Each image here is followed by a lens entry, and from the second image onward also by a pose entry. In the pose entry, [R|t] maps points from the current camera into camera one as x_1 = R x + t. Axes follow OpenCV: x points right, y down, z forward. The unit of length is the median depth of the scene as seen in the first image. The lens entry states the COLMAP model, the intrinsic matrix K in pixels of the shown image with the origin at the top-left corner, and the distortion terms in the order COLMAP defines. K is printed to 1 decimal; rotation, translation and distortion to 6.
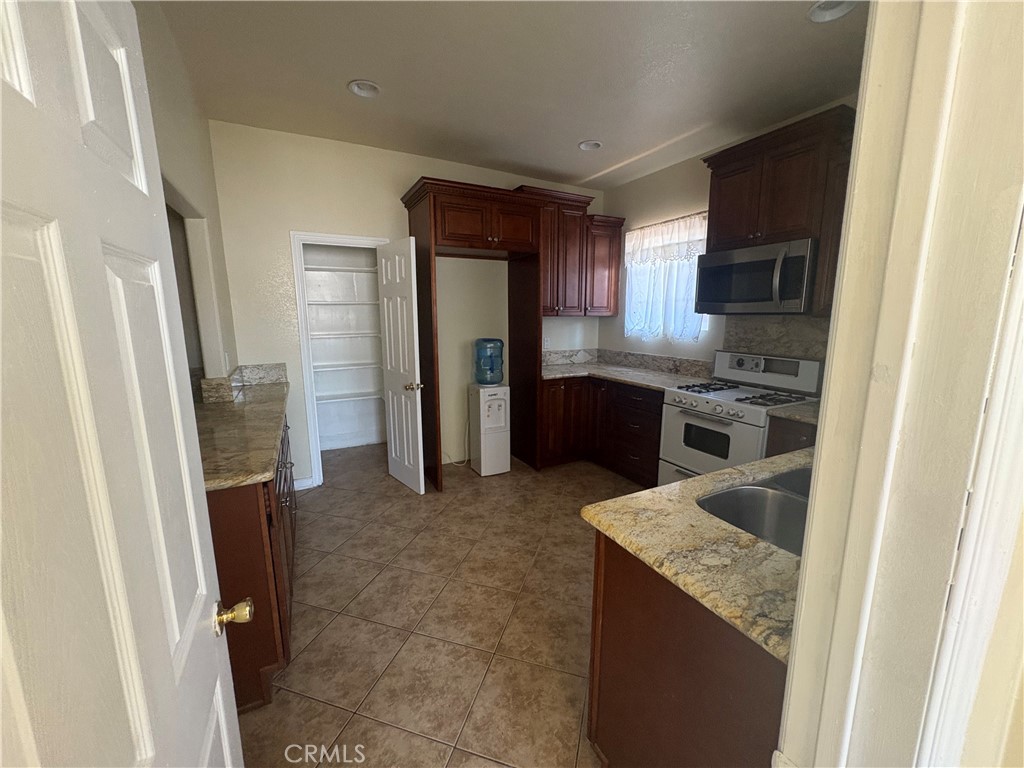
lens RADIAL K [[407.8, 0, 512.3], [0, 407.8, 381.7], [0, 0, 1]] dist [0.000873, 0.000084]
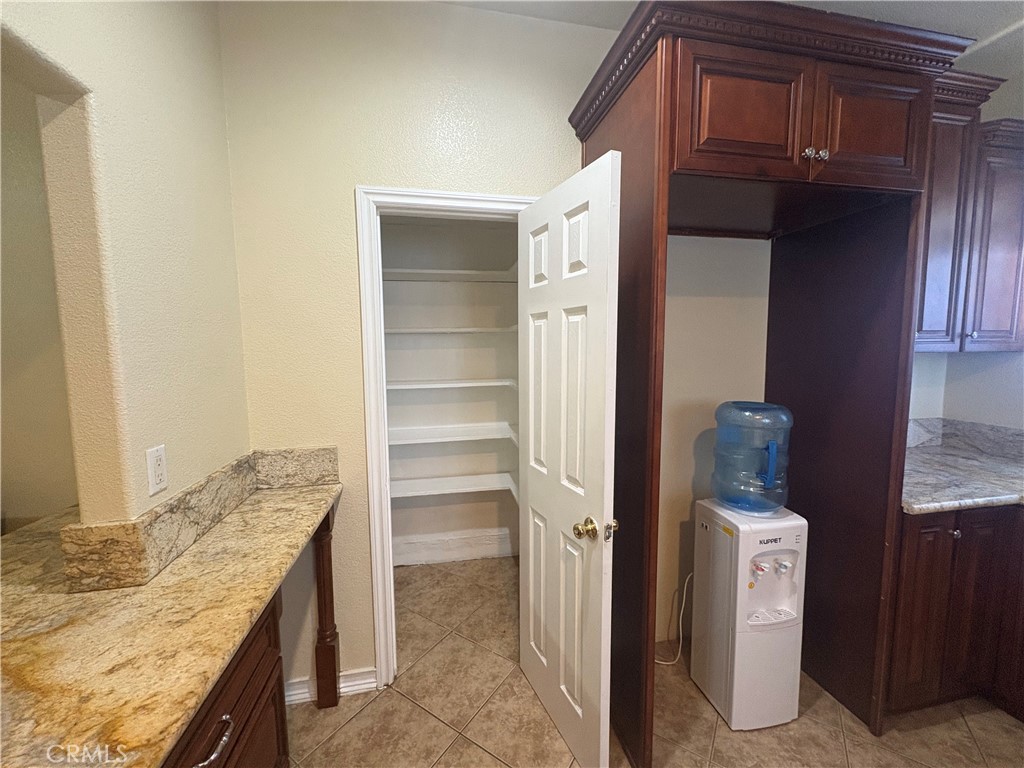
lens RADIAL K [[407.8, 0, 515.6], [0, 407.8, 383.2], [0, 0, 1]] dist [0.000873, 0.000084]
pose [[0.961013, 0.021165, -0.275691, -0.211373], [-0.041543, 0.996801, -0.068285, -0.100953], [0.273363, 0.077076, 0.958818, 0.586076]]
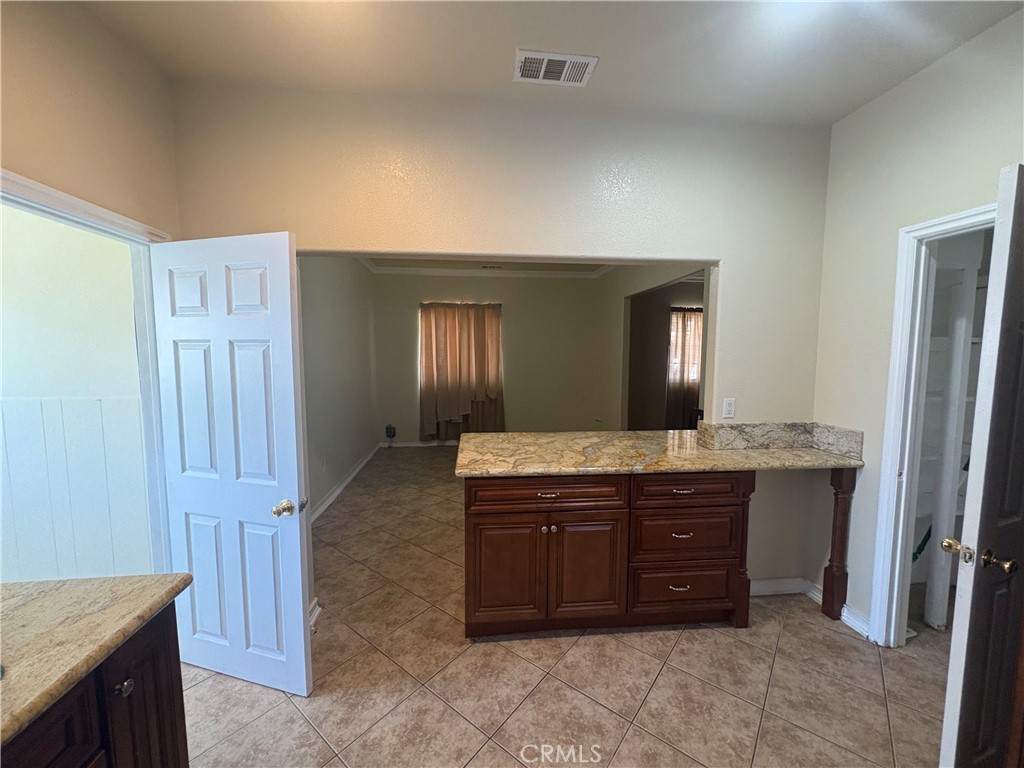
lens RADIAL K [[407.8, 0, 509.5], [0, 407.8, 384.9], [0, 0, 1]] dist [0.000873, 0.000084]
pose [[-0.366371, 0.084643, -0.926611, 0.271800], [-0.155928, 0.976186, 0.150823, -0.135163], [0.917311, 0.199742, -0.344448, 0.705168]]
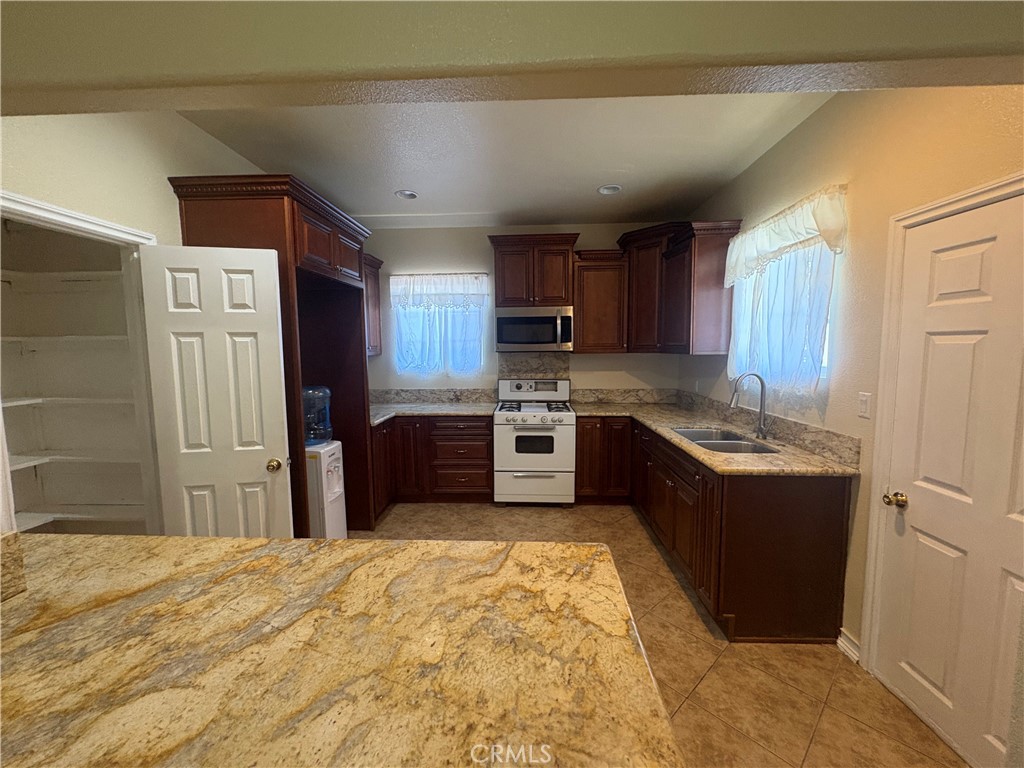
lens RADIAL K [[407.8, 0, 511.0], [0, 407.8, 385.1], [0, 0, 1]] dist [0.000873, 0.000084]
pose [[0.504547, -0.084634, 0.859226, -0.623430], [0.151165, 0.988471, 0.008599, -0.065504], [-0.850048, 0.125546, 0.511524, 0.305252]]
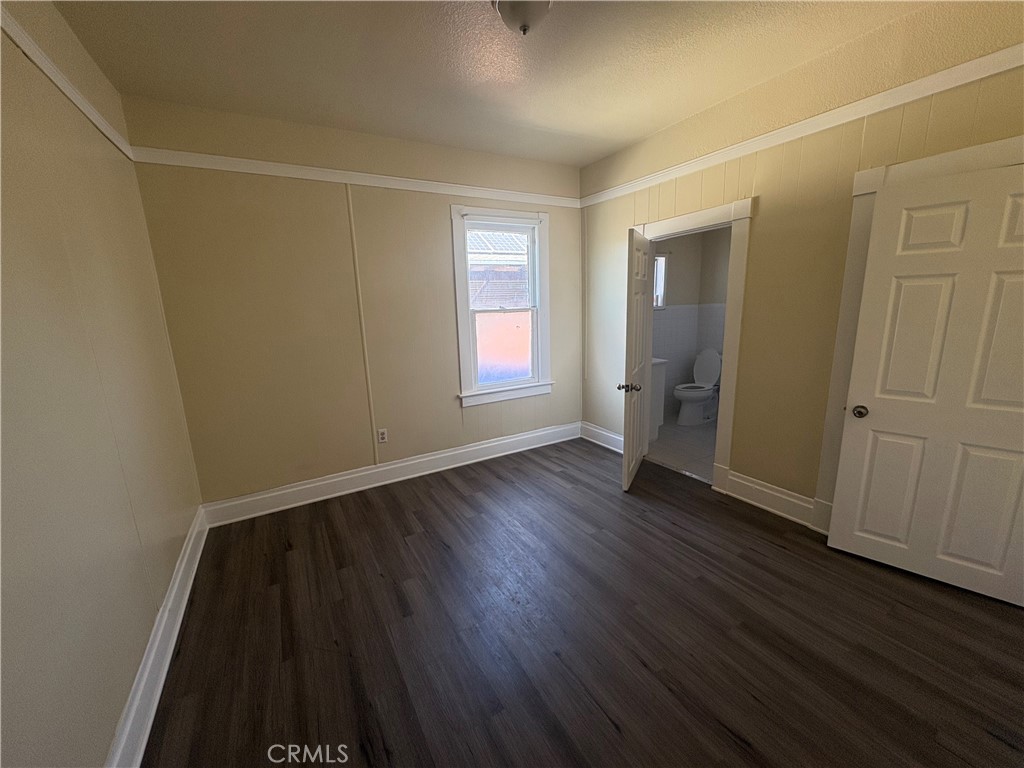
lens RADIAL K [[407.8, 0, 514.3], [0, 407.8, 386.1], [0, 0, 1]] dist [0.000873, 0.000084]
pose [[0.998456, -0.030285, 0.046558, -0.979371], [0.028742, 0.999026, 0.033466, -0.091790], [-0.047527, -0.032076, 0.998355, 0.474977]]
